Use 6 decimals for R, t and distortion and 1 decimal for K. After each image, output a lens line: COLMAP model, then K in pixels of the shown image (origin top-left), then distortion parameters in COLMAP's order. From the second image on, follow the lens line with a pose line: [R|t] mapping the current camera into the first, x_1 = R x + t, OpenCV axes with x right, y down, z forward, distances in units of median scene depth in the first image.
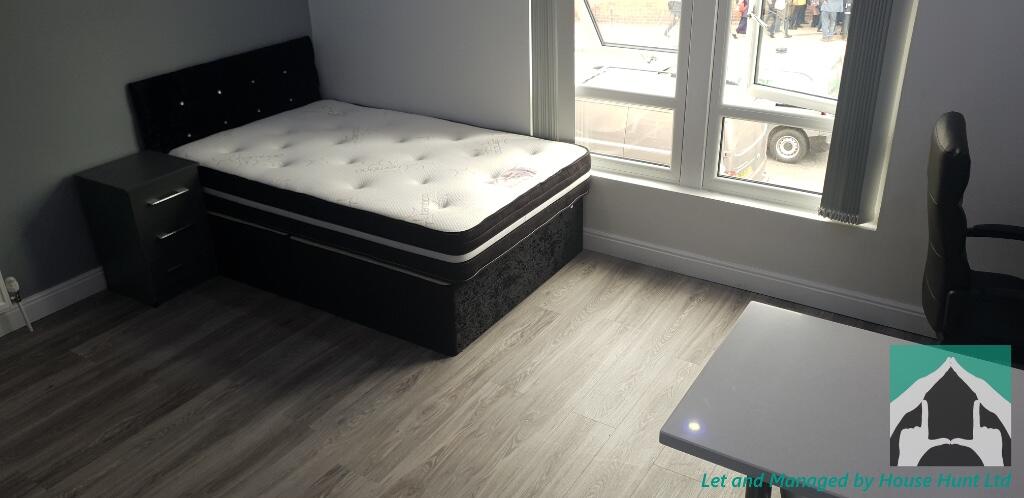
lens RADIAL K [[788.7, 0, 510.2], [0, 788.7, 247.9], [0, 0, 1]] dist [0.105753, -0.226257]
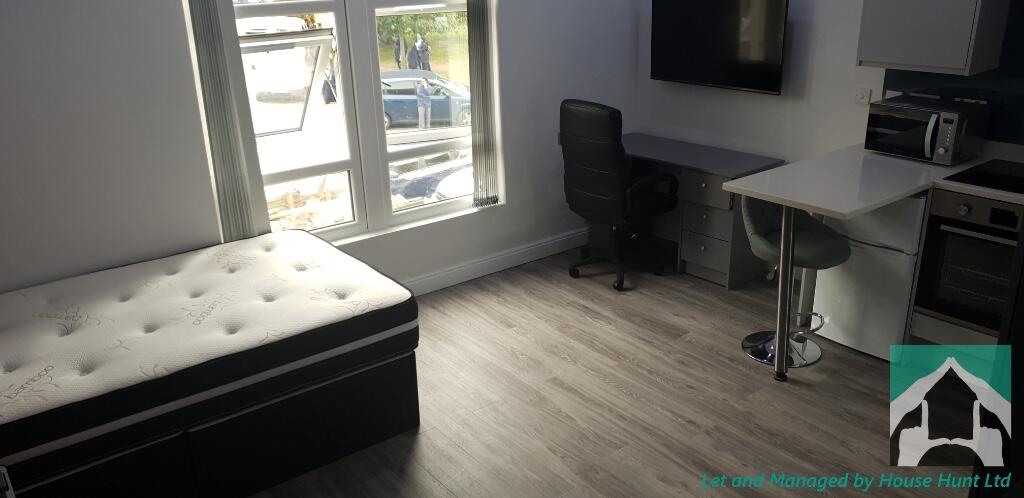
lens RADIAL K [[788.7, 0, 510.2], [0, 788.7, 247.9], [0, 0, 1]] dist [0.105753, -0.226257]
pose [[0.353968, -0.315502, 0.880435, -0.729787], [0.436219, 0.888408, 0.142982, -0.134136], [-0.827296, 0.333451, 0.452096, 0.328811]]
